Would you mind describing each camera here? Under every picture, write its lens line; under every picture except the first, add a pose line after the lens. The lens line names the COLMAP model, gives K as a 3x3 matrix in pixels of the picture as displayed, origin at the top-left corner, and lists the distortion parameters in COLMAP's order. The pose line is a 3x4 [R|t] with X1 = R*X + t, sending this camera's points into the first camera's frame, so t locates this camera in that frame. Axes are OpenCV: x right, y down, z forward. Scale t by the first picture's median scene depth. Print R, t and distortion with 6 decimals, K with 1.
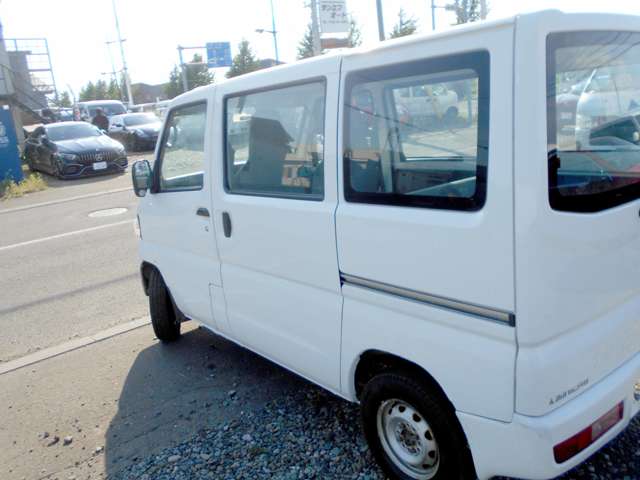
lens RADIAL K [[540.3, 0, 321.0], [0, 540.3, 240.8], [0, 0, 1]] dist [-0.031703, 0.015073]
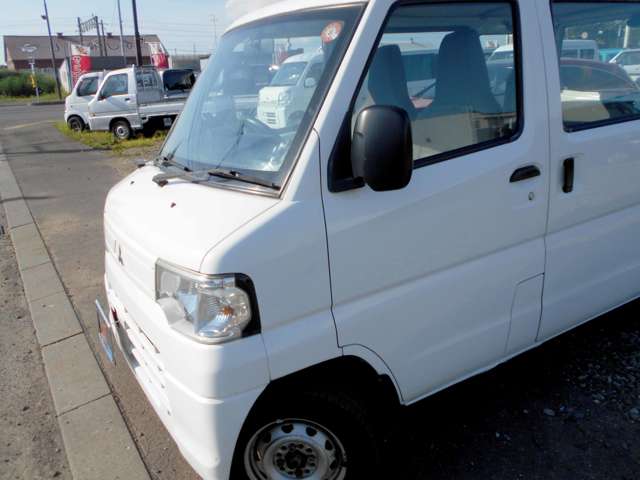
lens RADIAL K [[540.3, 0, 320.2], [0, 540.3, 234.6], [0, 0, 1]] dist [-0.031703, 0.015073]
pose [[0.142059, -0.204583, 0.968486, -0.767986], [0.275236, 0.947989, 0.159881, -0.132512], [-0.950823, 0.243849, 0.190979, 0.970464]]
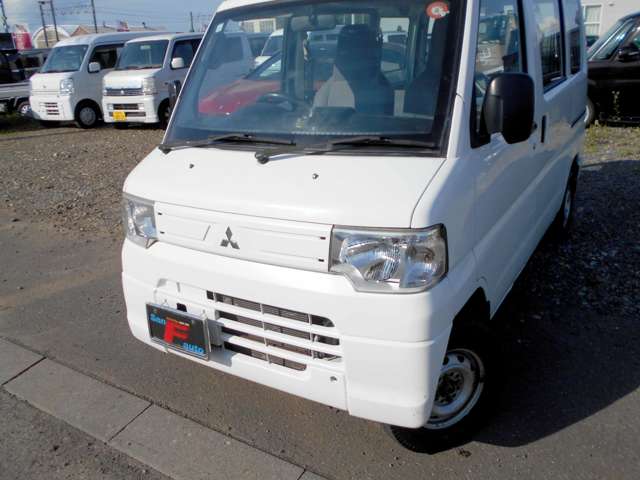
lens RADIAL K [[540.3, 0, 321.7], [0, 540.3, 237.9], [0, 0, 1]] dist [-0.031703, 0.015073]
pose [[-0.316944, -0.220740, 0.922399, -0.780827], [0.299397, 0.899526, 0.318142, -0.224336], [-0.899949, 0.376996, -0.219010, 1.316589]]
